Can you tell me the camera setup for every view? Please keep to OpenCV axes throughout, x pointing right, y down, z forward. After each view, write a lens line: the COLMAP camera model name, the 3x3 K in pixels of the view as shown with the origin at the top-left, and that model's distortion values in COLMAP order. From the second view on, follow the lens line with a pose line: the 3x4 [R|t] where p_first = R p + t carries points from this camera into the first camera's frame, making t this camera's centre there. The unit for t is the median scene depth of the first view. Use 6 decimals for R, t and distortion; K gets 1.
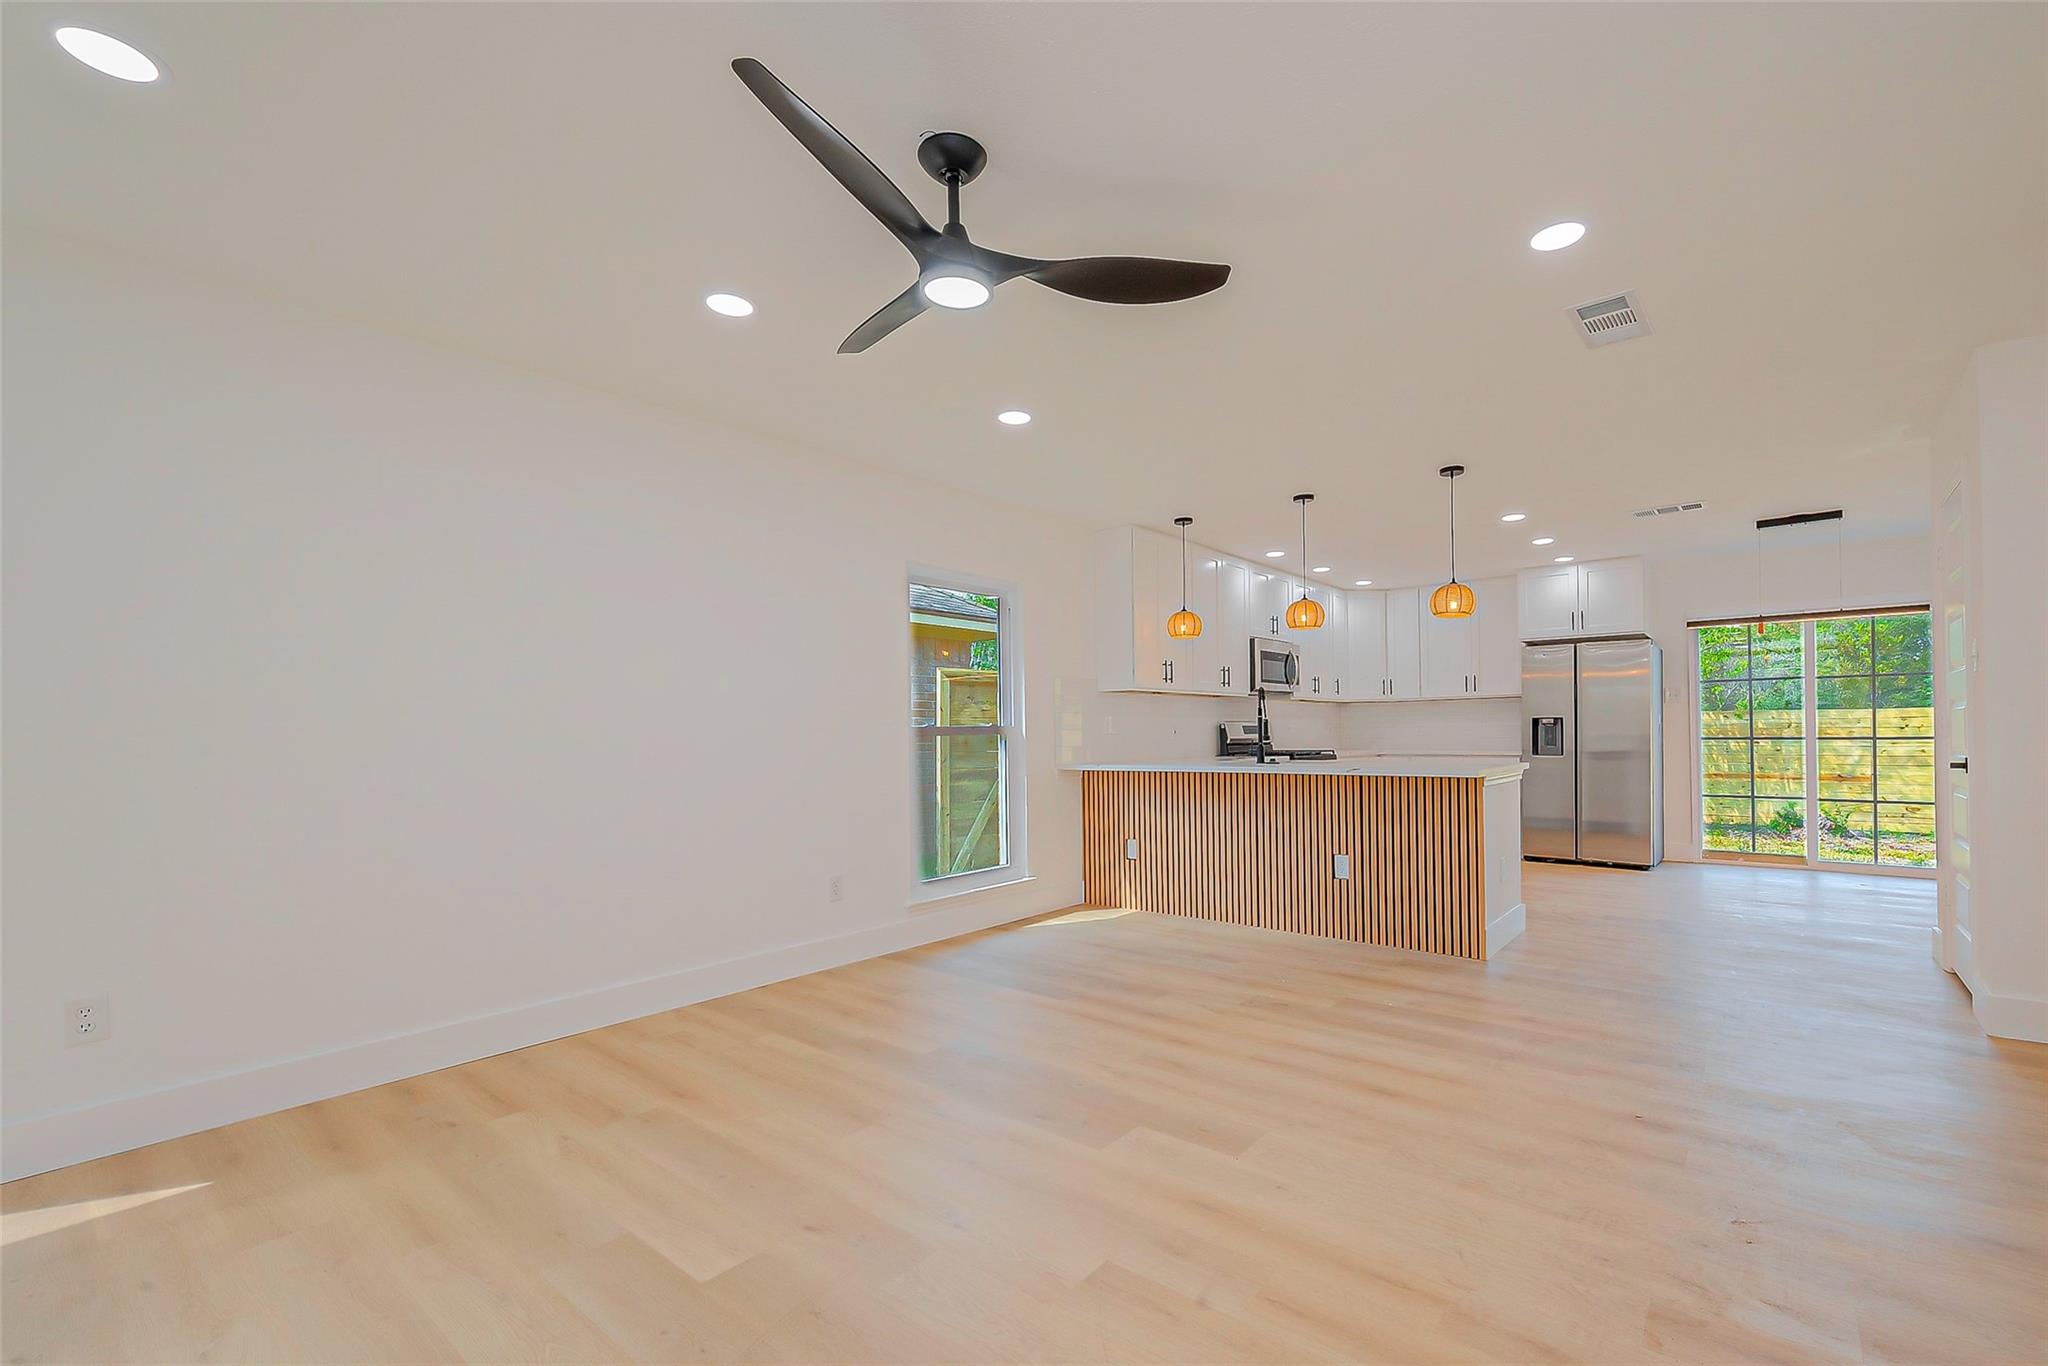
lens RADIAL K [[855.3, 0, 1109.7], [0, 855.3, 729.5], [0, 0, 1]] dist [0.001010, 0.000184]
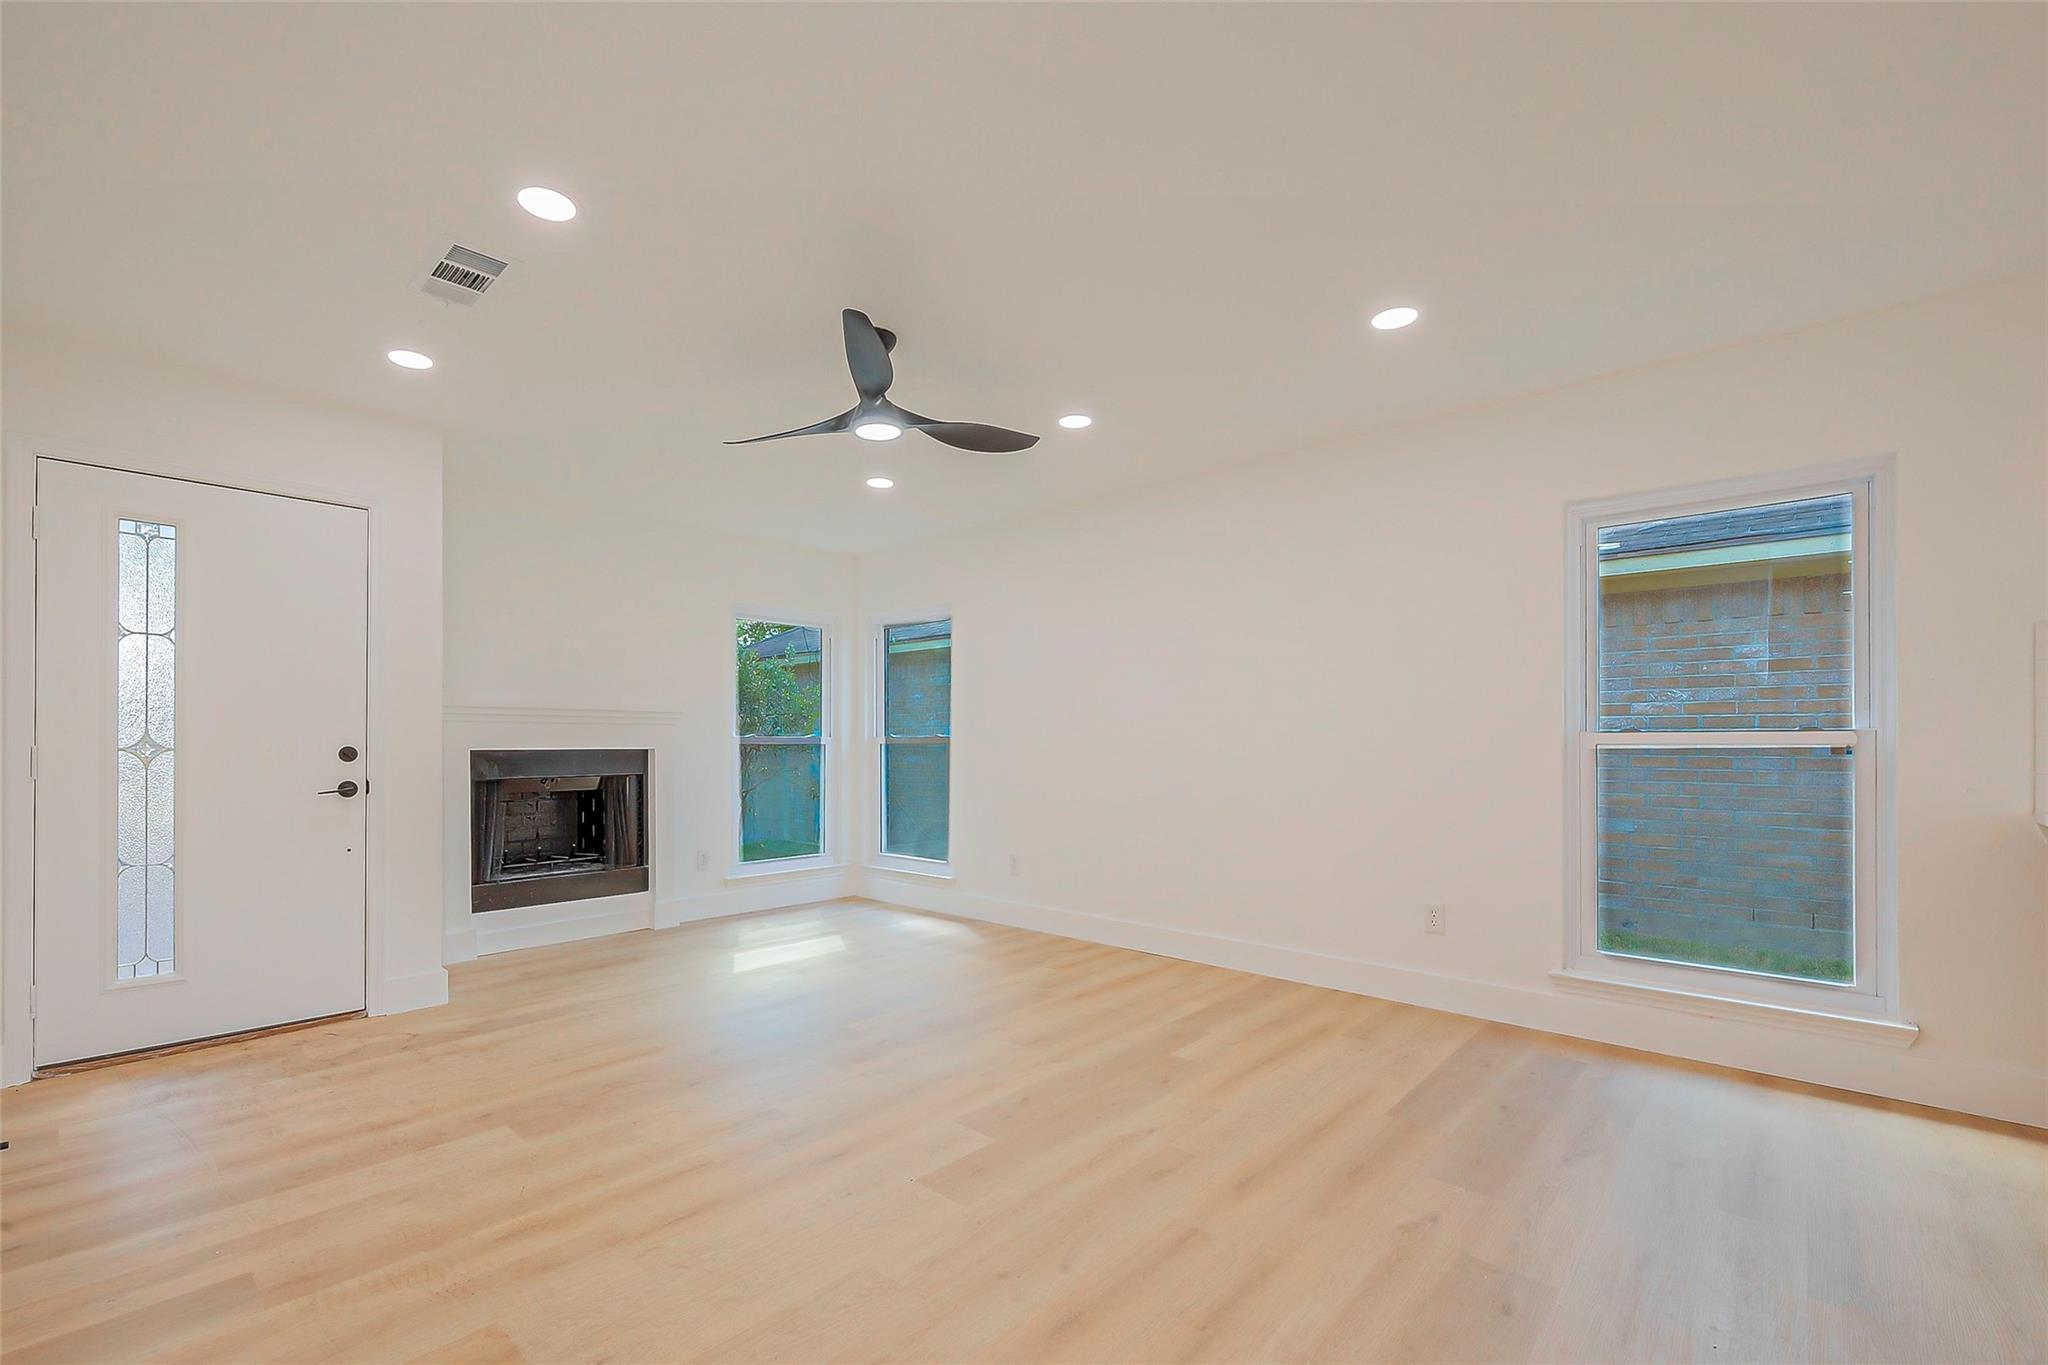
lens RADIAL K [[894.0, 0, 973.4], [0, 894.0, 742.8], [0, 0, 1]] dist [0.000215, 0.000070]
pose [[-0.120074, 0.013521, -0.992673, 0.378605], [0.007101, 0.999893, 0.012761, -0.002205], [0.992739, -0.005517, -0.120158, 0.397057]]
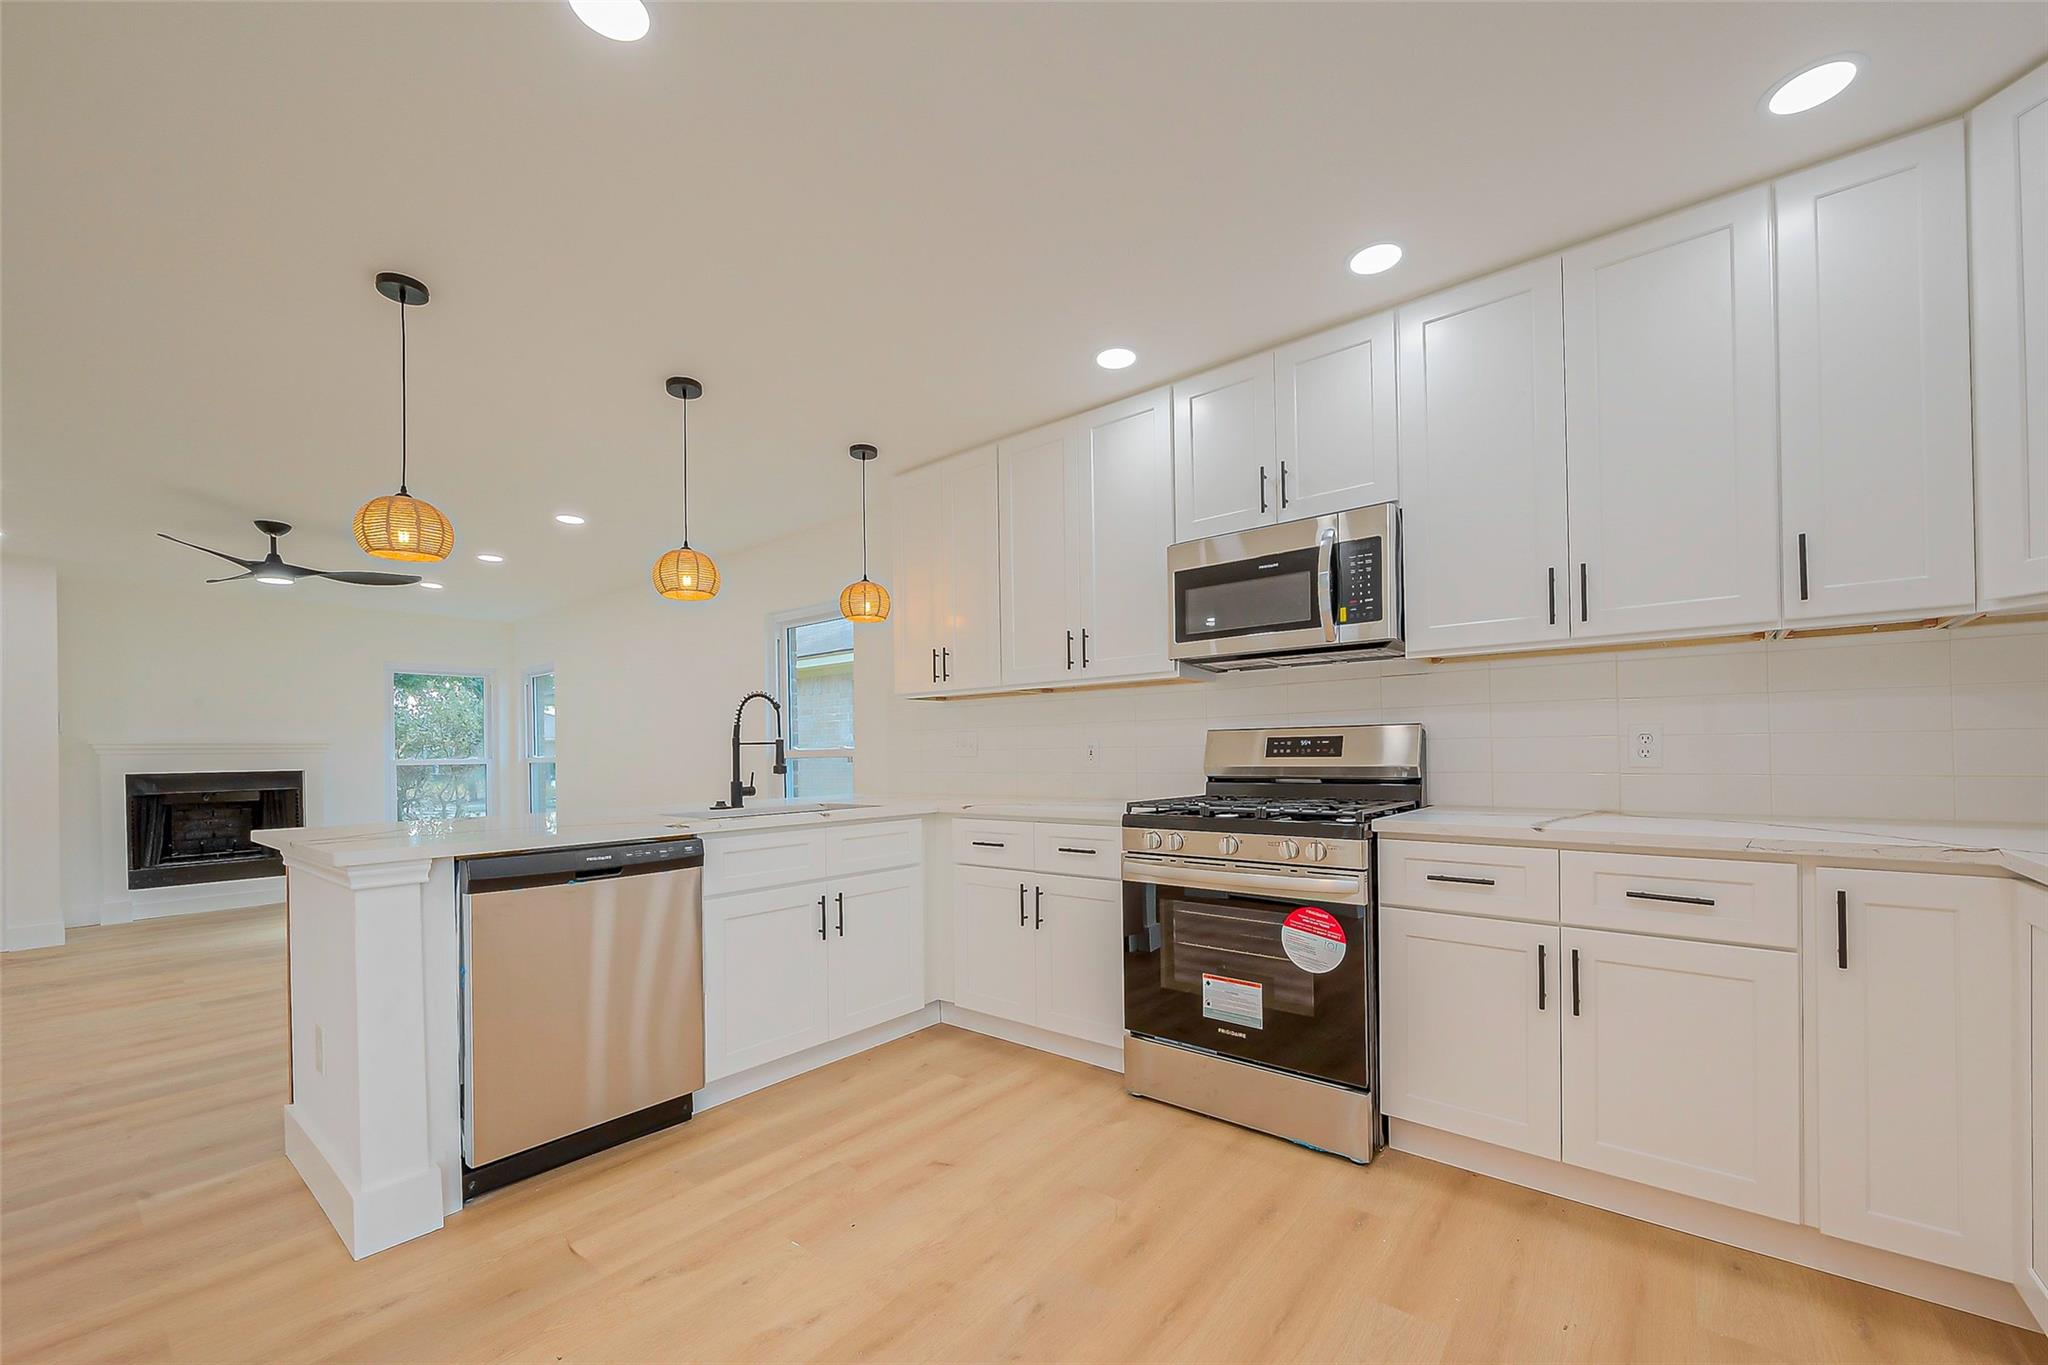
lens RADIAL K [[809.1, 0, 1047.1], [0, 809.1, 750.0], [0, 0, 1]] dist [-0.003214, -0.000402]
pose [[-0.013465, 0.009036, -0.999869, 0.601885], [0.020191, 0.999758, 0.008763, -0.004370], [0.999705, -0.020070, -0.013645, 0.935959]]
